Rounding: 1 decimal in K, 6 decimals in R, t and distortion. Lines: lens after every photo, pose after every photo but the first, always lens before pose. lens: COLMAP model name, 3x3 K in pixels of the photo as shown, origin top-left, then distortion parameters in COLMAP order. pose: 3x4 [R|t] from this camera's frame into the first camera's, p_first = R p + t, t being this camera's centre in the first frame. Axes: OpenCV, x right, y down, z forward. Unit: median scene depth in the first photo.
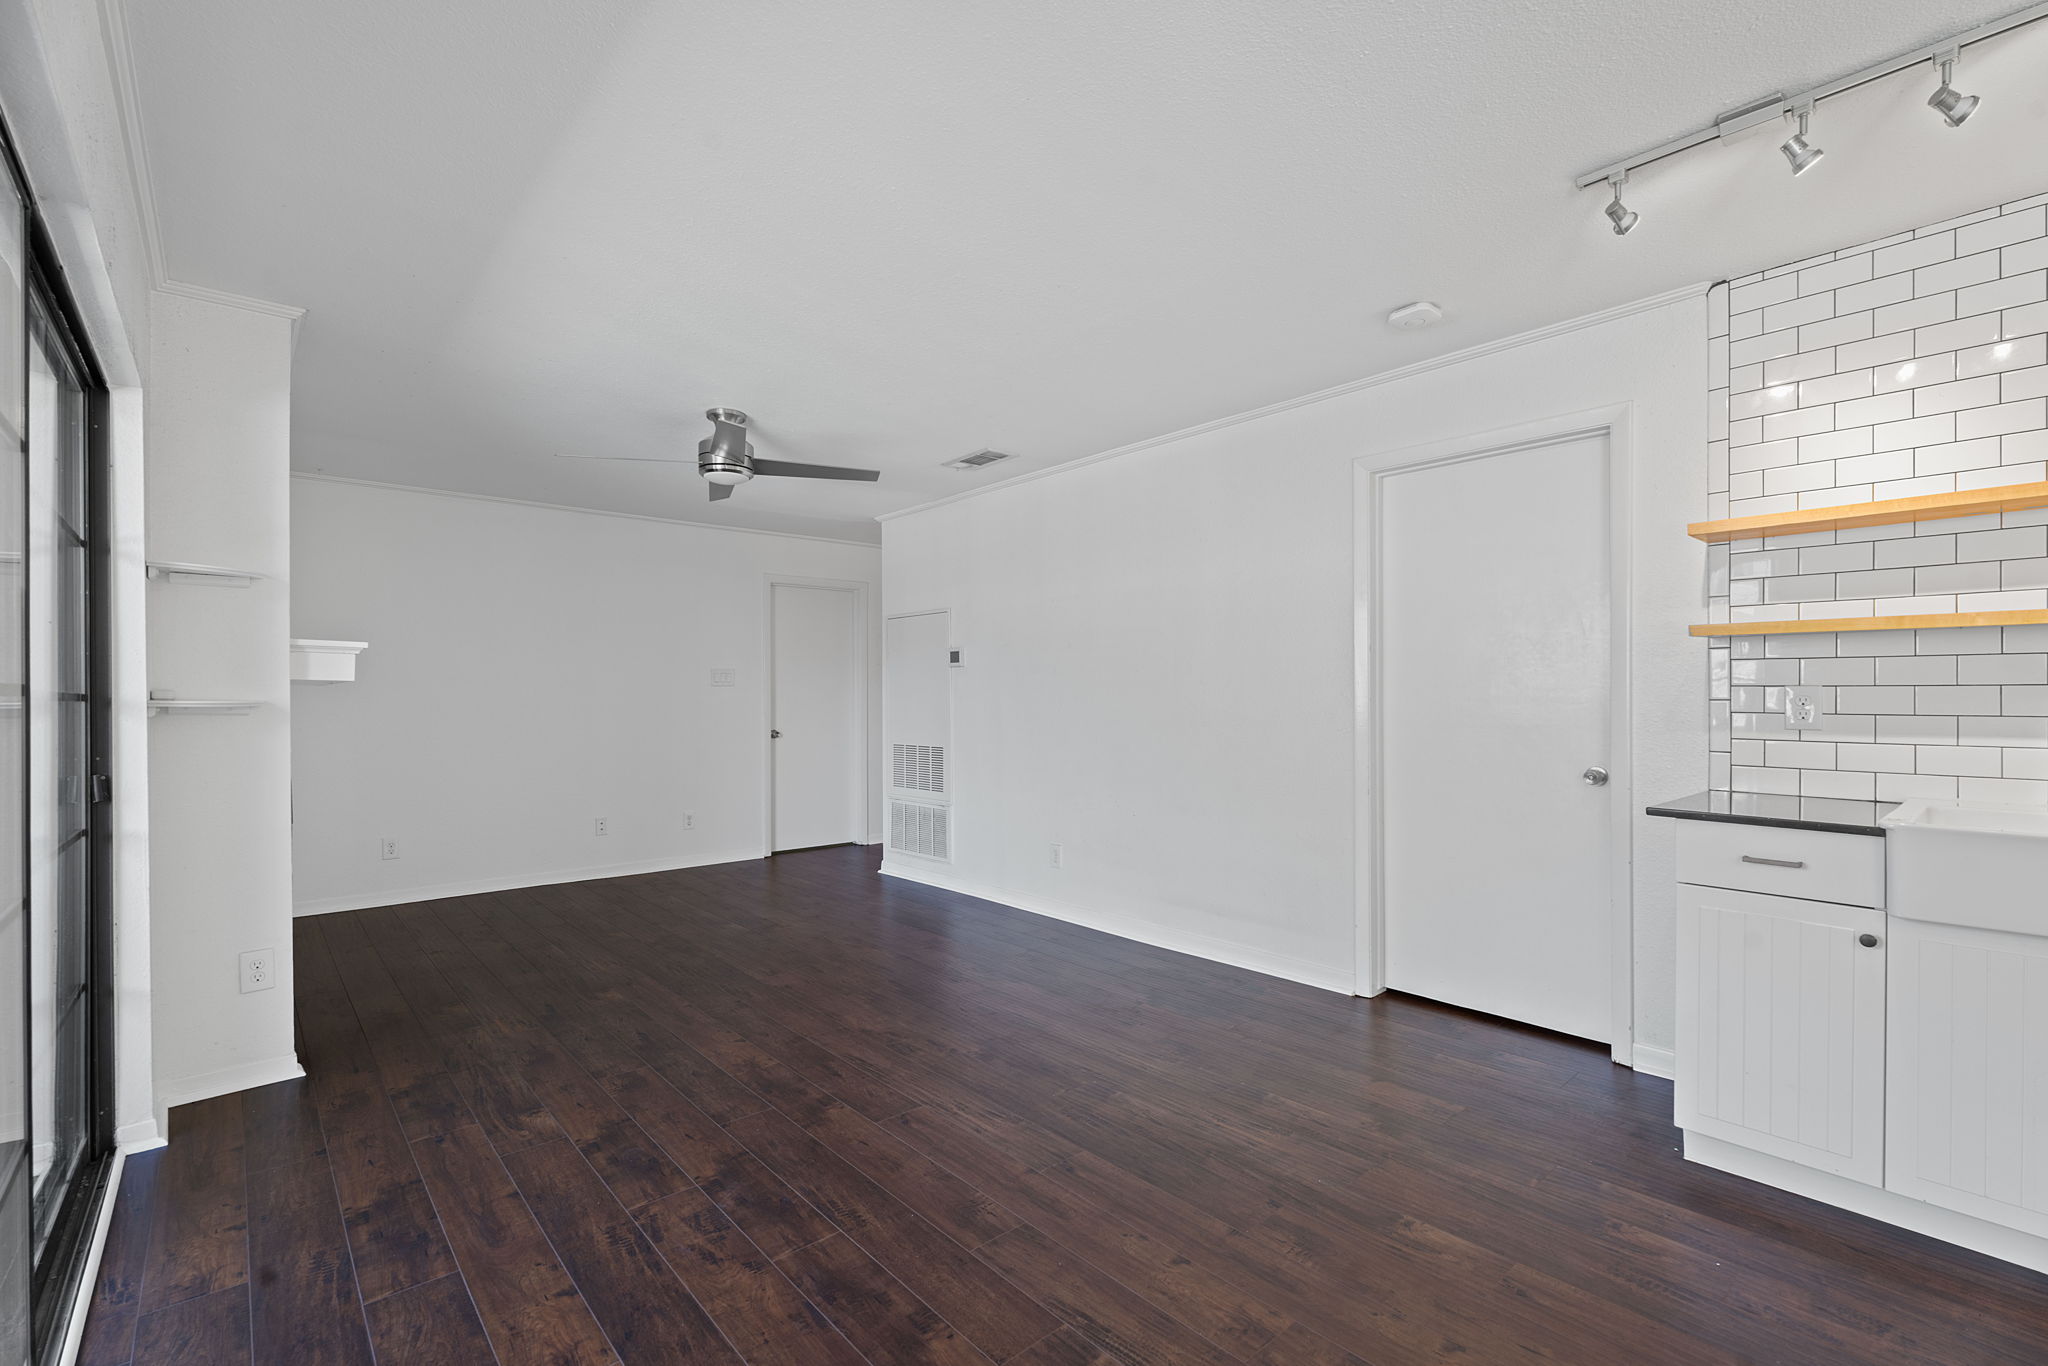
lens RADIAL K [[903.2, 0, 1018.9], [0, 903.2, 687.6], [0, 0, 1]] dist [-0.001975, -0.000264]
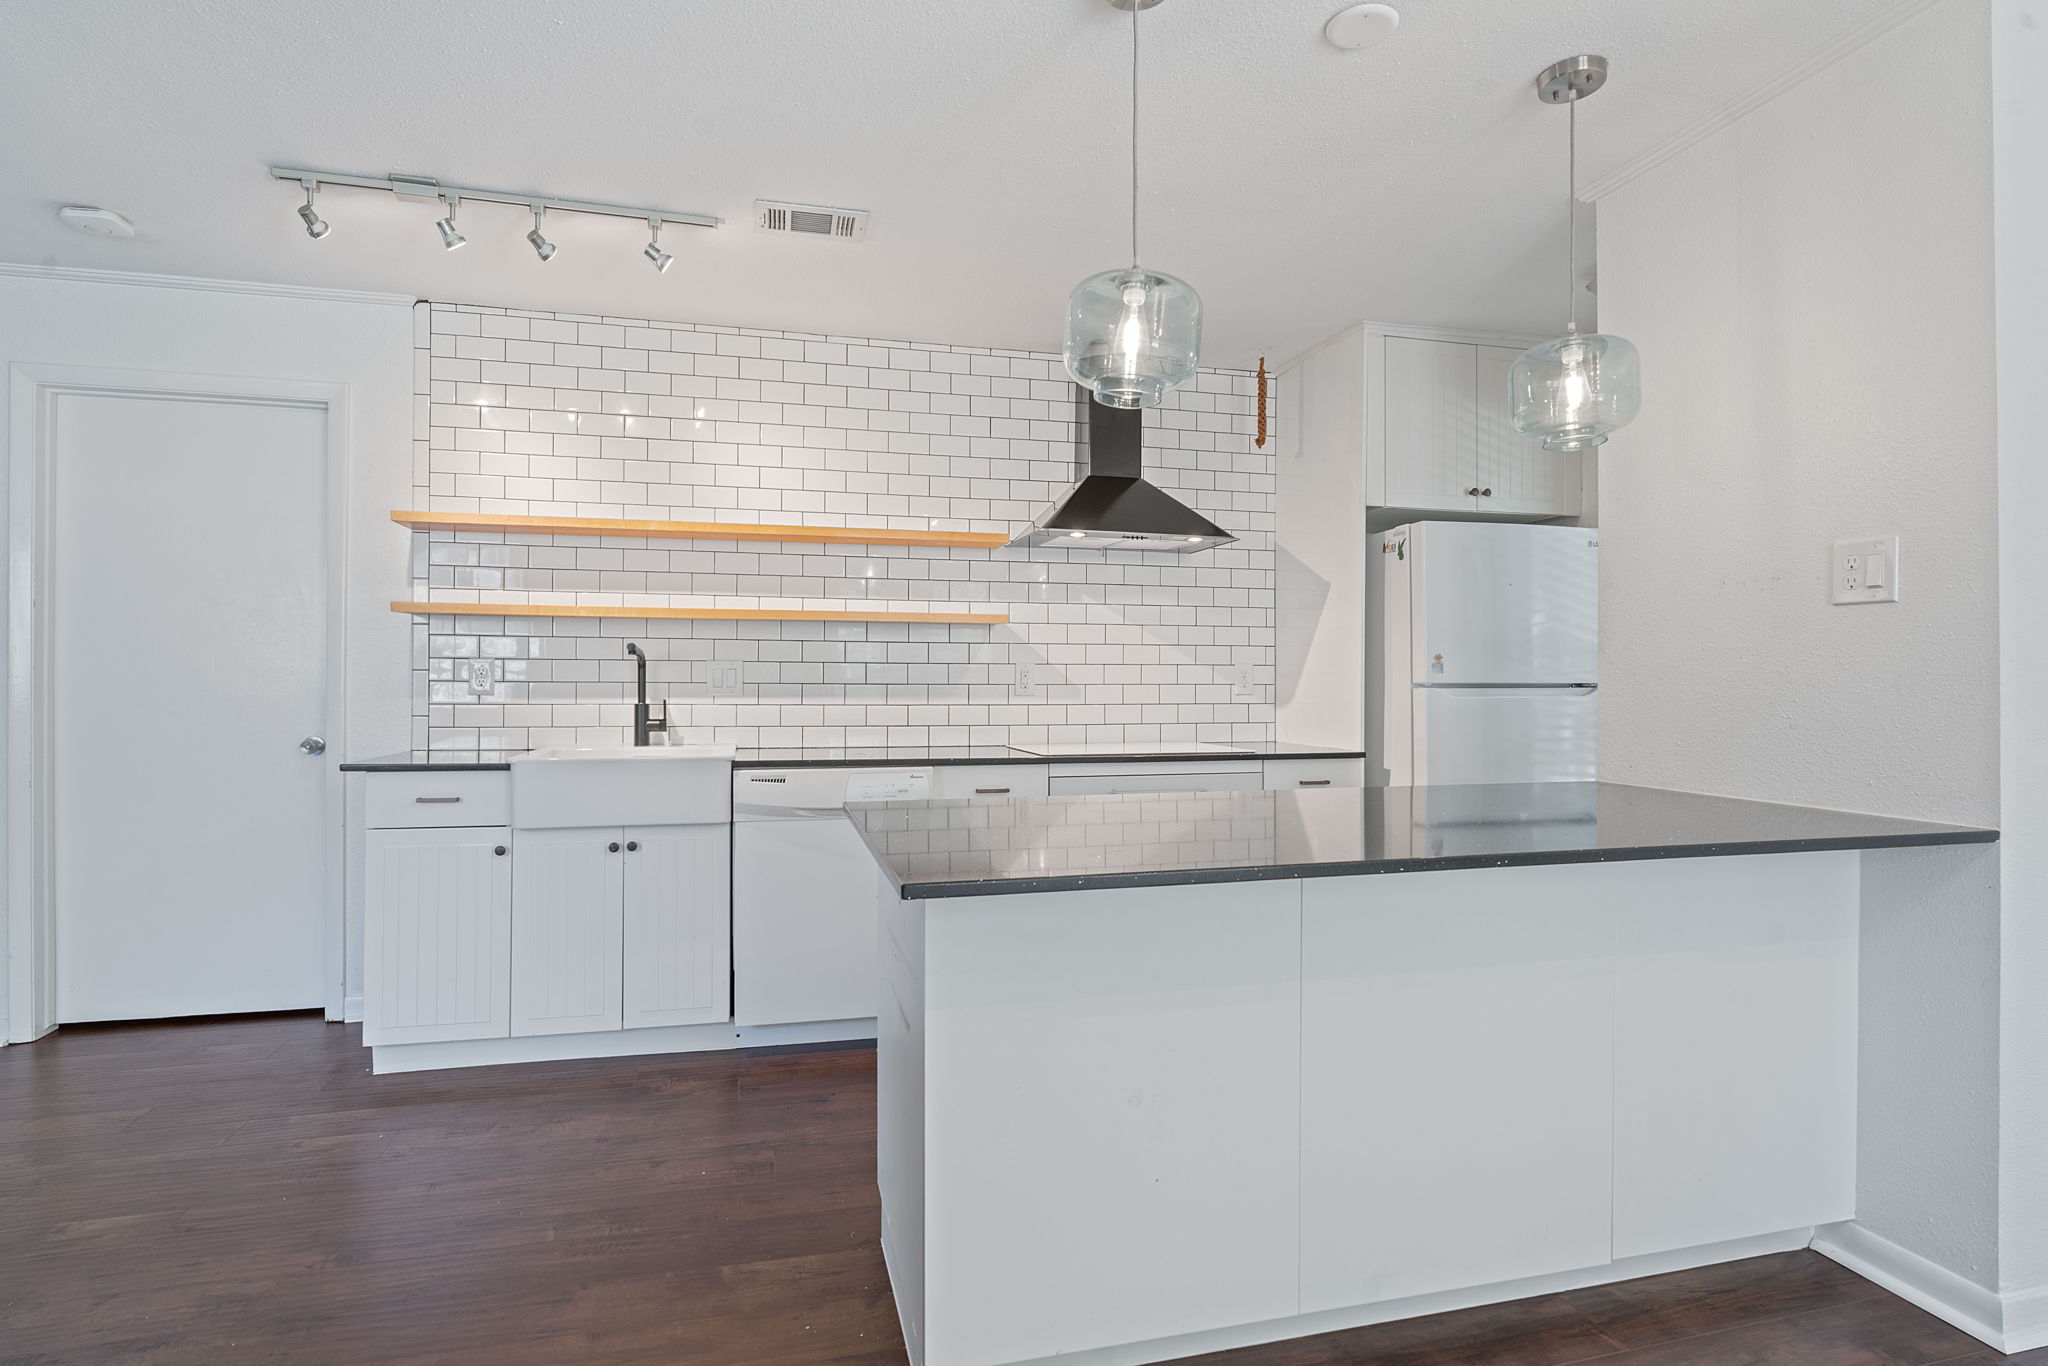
lens RADIAL K [[1048.8, 0, 1020.4], [0, 1048.8, 685.5], [0, 0, 1]] dist [-0.010732, -0.001067]
pose [[0.444546, 0.002485, 0.895753, -0.060856], [-0.012696, 0.999913, 0.003527, 0.019109], [-0.895666, -0.012941, 0.444539, -0.256922]]
